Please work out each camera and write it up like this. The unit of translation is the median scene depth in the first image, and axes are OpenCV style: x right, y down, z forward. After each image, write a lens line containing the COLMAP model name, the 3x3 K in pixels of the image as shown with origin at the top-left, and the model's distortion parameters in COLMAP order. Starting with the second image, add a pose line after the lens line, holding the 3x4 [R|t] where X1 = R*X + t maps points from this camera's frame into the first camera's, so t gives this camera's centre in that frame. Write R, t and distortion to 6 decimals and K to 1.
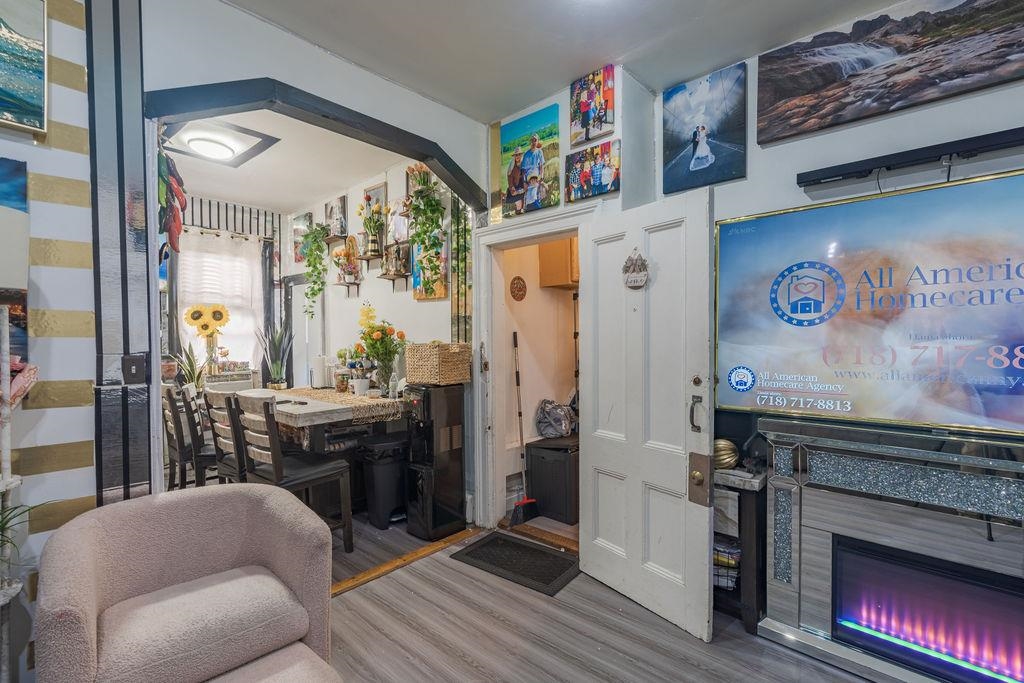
lens RADIAL K [[457.8, 0, 513.5], [0, 457.8, 344.2], [0, 0, 1]] dist [-0.005377, -0.000016]
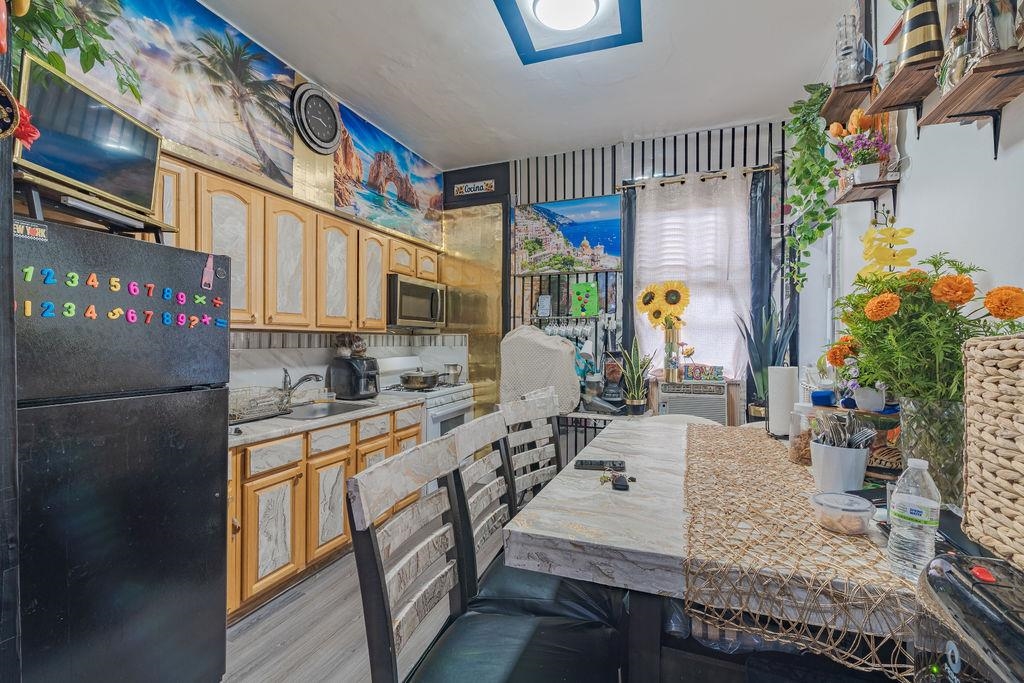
lens RADIAL K [[457.8, 0, 513.0], [0, 457.8, 342.5], [0, 0, 1]] dist [-0.005377, -0.000016]
pose [[0.352983, 0.012612, -0.935545, -0.085335], [-0.013784, 0.999871, 0.008278, 0.003283], [0.935528, 0.009974, 0.353111, 0.518585]]
